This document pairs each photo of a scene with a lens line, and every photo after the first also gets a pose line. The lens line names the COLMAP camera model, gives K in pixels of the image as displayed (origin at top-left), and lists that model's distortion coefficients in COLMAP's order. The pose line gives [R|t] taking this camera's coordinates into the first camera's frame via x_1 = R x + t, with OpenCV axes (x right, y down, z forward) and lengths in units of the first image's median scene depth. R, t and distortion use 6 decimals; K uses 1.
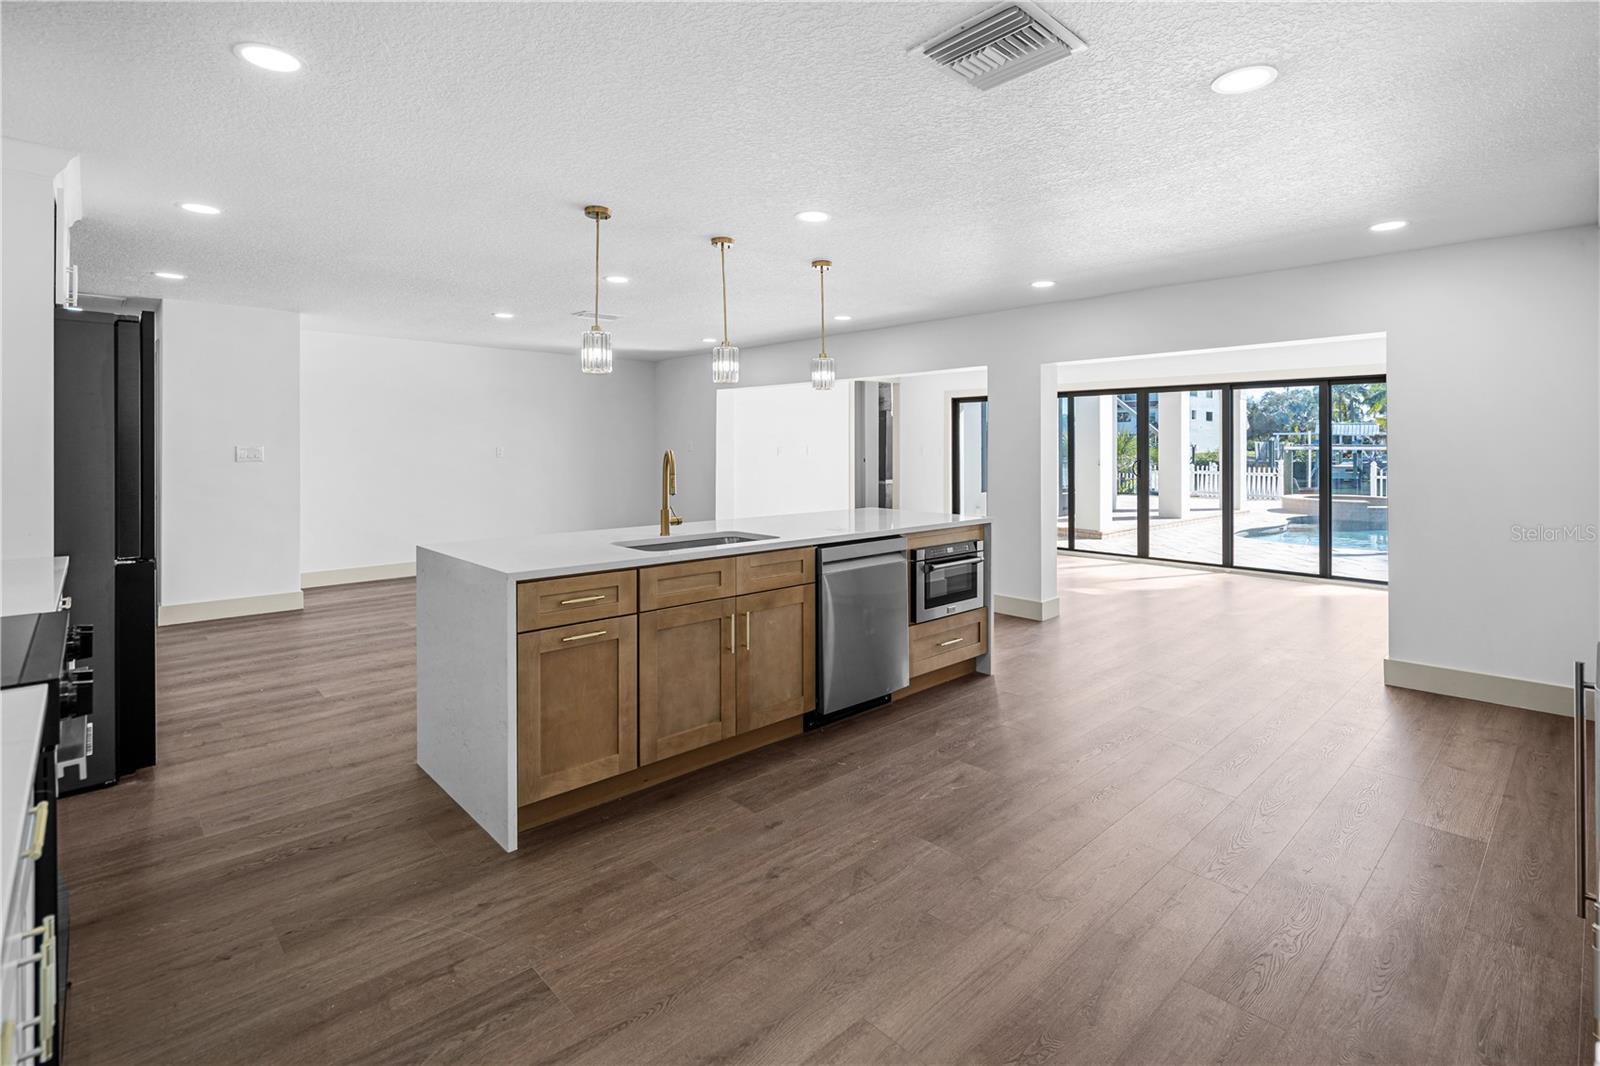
lens RADIAL K [[754.8, 0, 744.3], [0, 754.8, 471.0], [0, 0, 1]] dist [-0.000921, 0.000277]
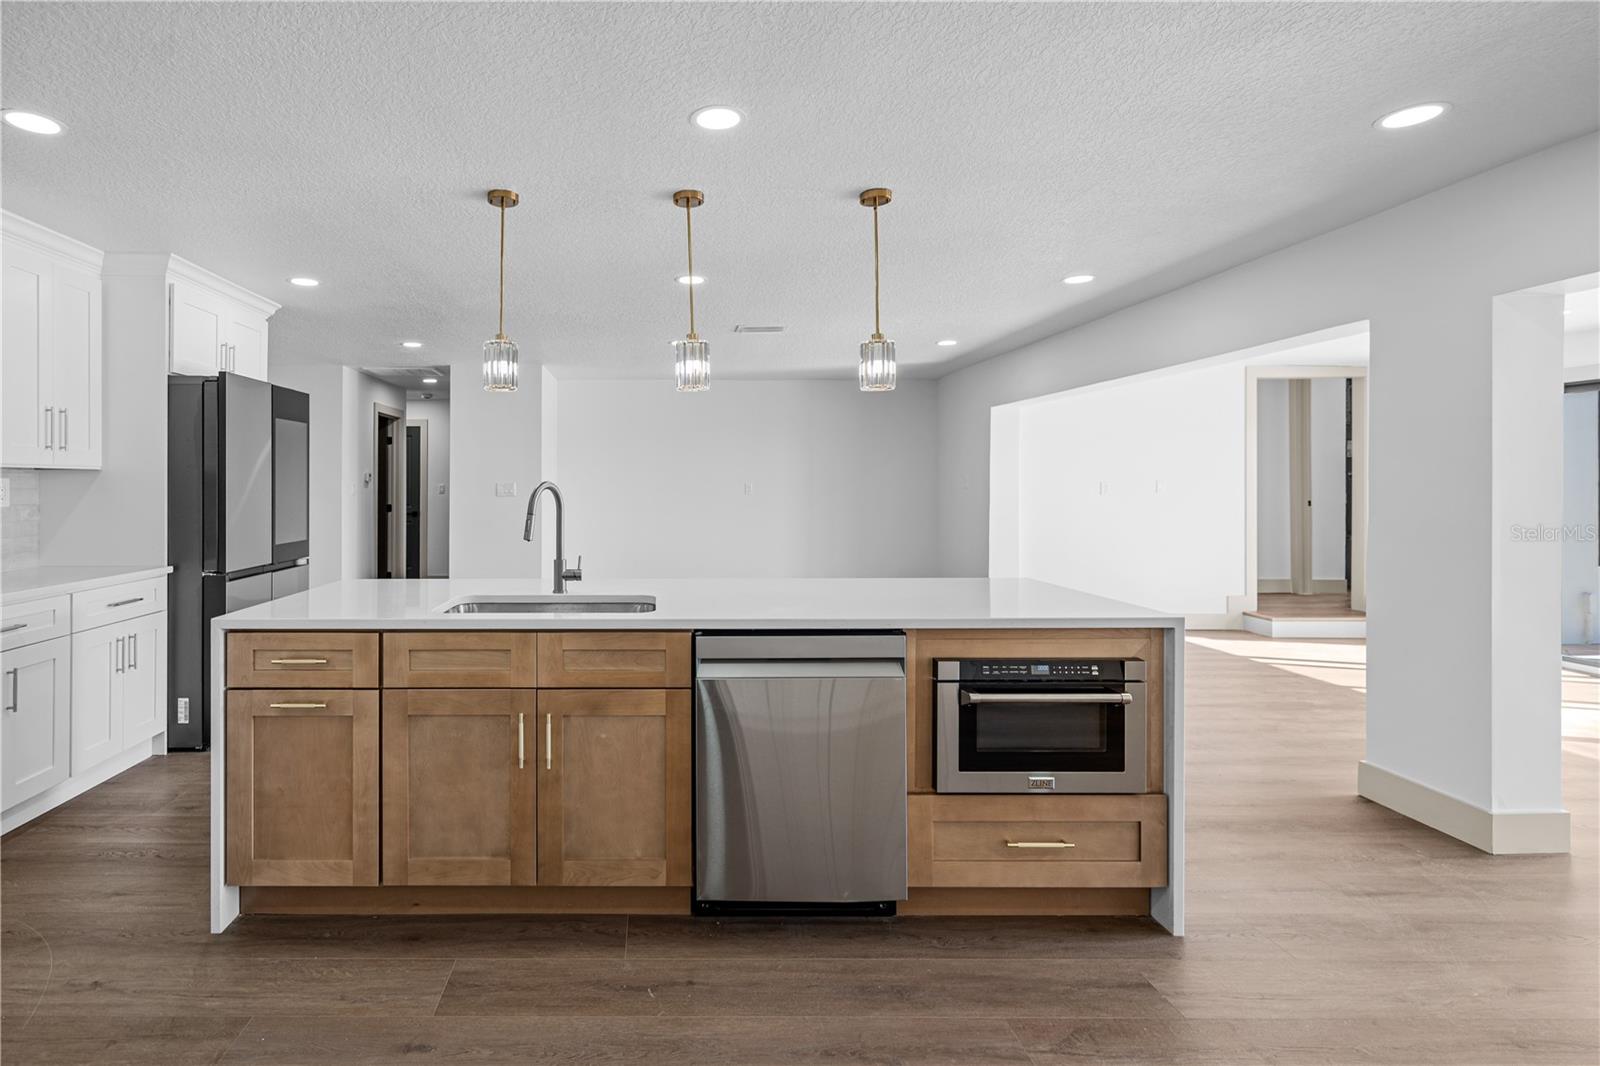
lens RADIAL K [[732.8, 0, 813.1], [0, 732.8, 491.8], [0, 0, 1]] dist [-0.000434, 0.000486]
pose [[0.749210, 0.004061, -0.662320, 0.636689], [-0.017650, 0.999749, -0.013835, -0.013765], [0.662097, 0.022055, 0.749093, 0.649788]]
